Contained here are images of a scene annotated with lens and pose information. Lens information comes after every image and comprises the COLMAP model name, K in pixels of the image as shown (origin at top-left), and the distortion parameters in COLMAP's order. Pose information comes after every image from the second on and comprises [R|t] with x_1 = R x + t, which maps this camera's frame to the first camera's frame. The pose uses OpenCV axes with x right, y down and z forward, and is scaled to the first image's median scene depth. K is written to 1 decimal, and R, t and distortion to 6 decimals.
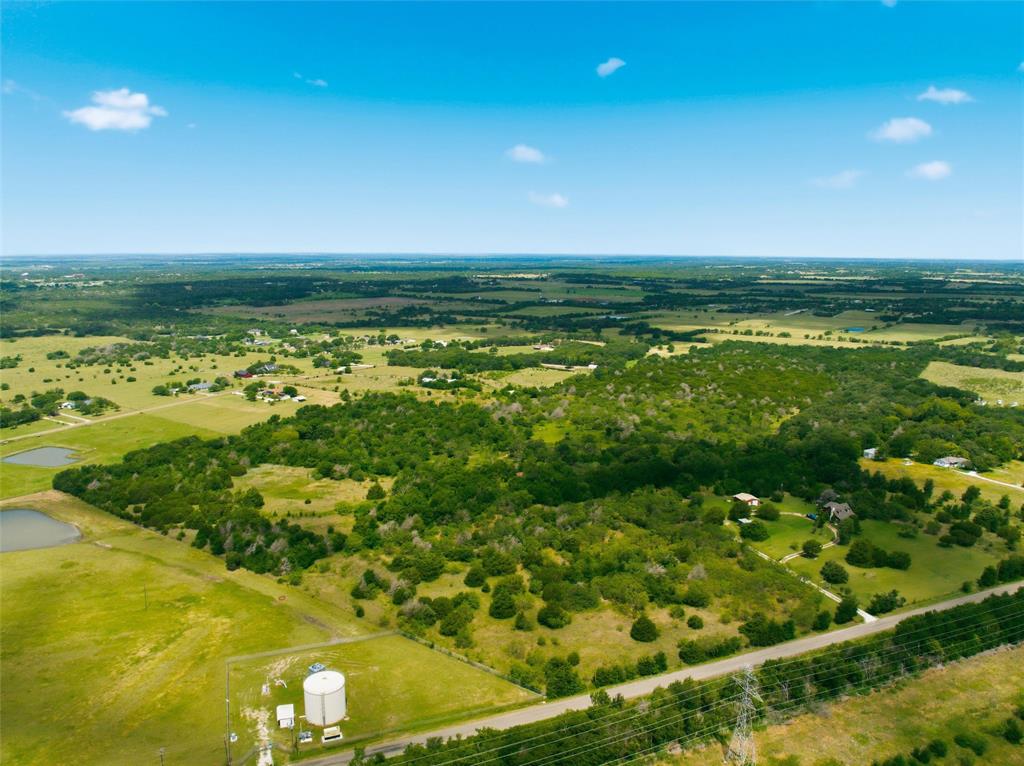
lens RADIAL K [[718.4, 0, 512.0], [0, 718.4, 383.0], [0, 0, 1]] dist [-0.032327, -0.007544]
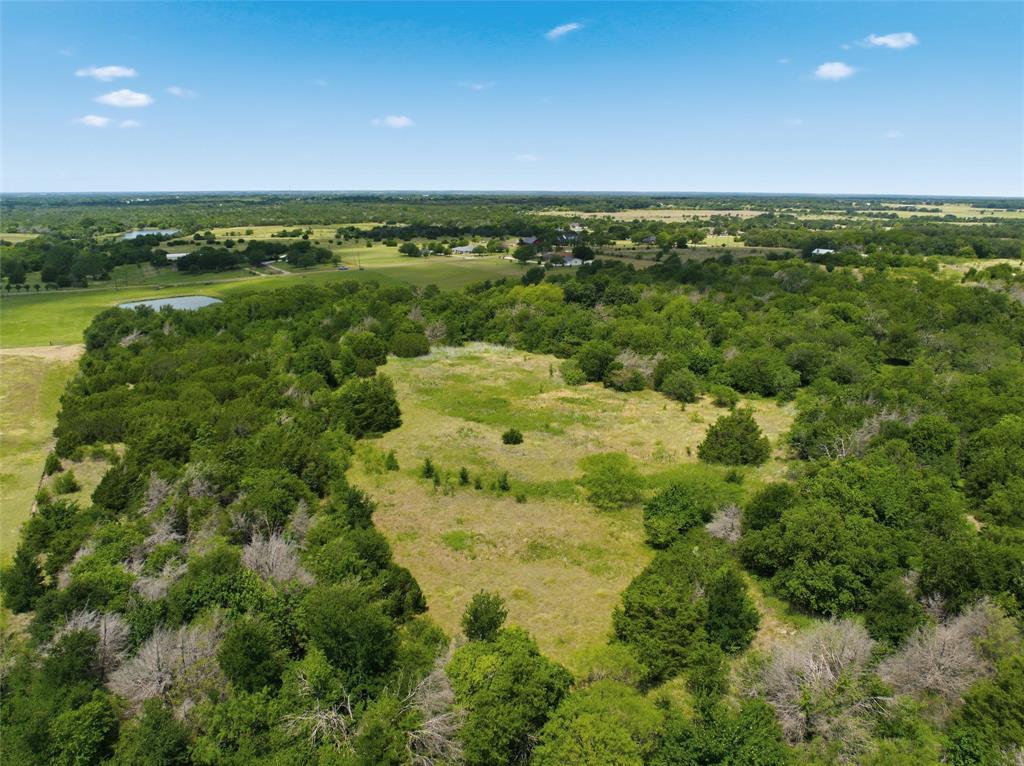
lens RADIAL K [[718.4, 0, 512.0], [0, 718.4, 383.0], [0, 0, 1]] dist [-0.032327, -0.007544]
pose [[0.895065, 0.114321, -0.431033, -0.134884], [-0.079837, 0.992045, 0.097329, 0.099001], [0.438731, -0.052703, 0.897072, 0.639568]]
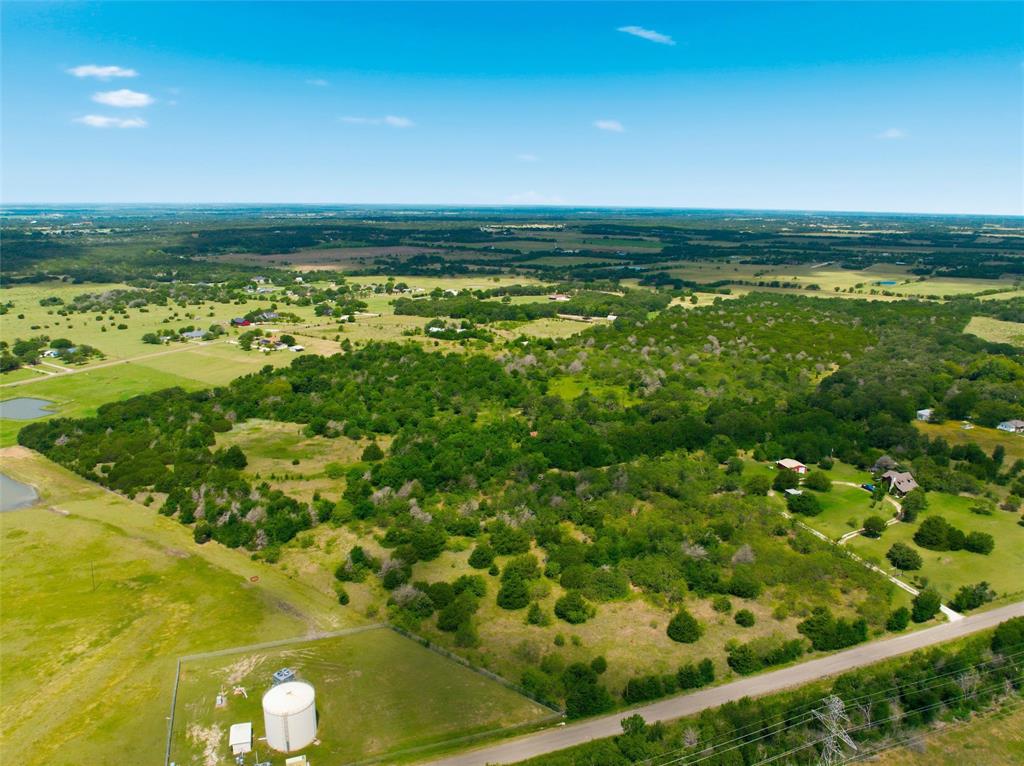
lens RADIAL K [[718.4, 0, 512.0], [0, 718.4, 383.0], [0, 0, 1]] dist [-0.032327, -0.007544]
pose [[0.999790, 0.010647, -0.017494, -0.001459], [-0.009502, 0.997887, 0.064277, 0.006628], [0.018141, -0.064097, 0.997779, 0.108937]]
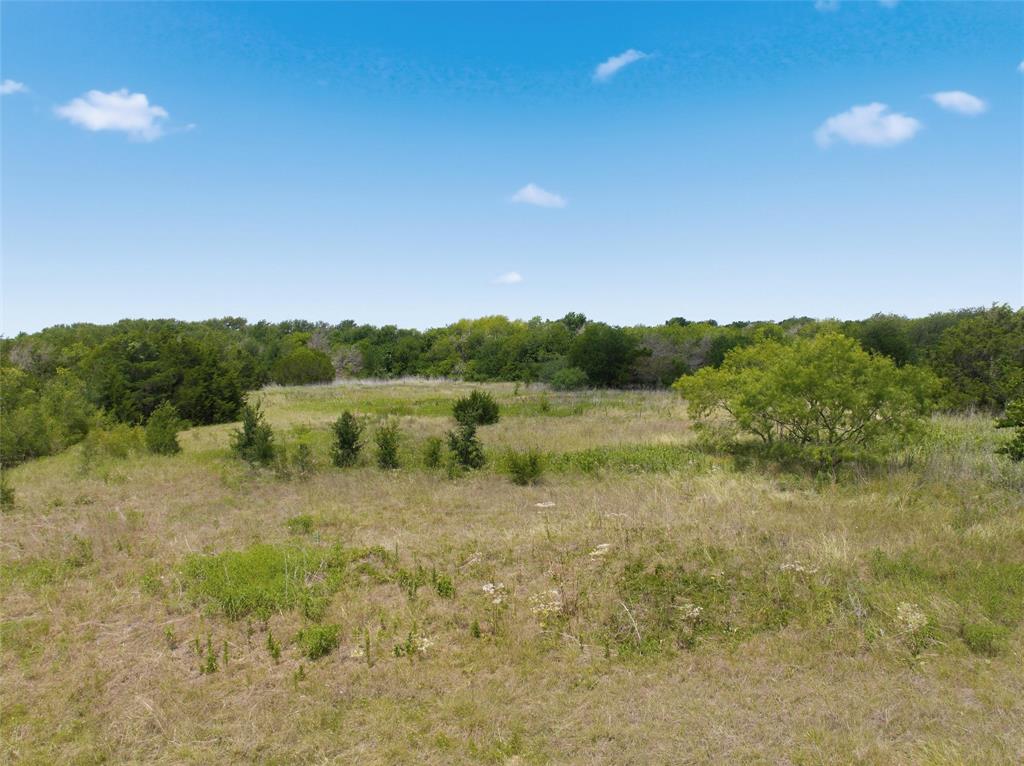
lens RADIAL K [[718.4, 0, 512.0], [0, 718.4, 383.0], [0, 0, 1]] dist [-0.032327, -0.007544]
pose [[0.930380, 0.017149, -0.366195, -0.202747], [-0.061419, 0.992078, -0.109587, 0.156695], [0.361414, 0.124448, 0.924063, 0.778371]]
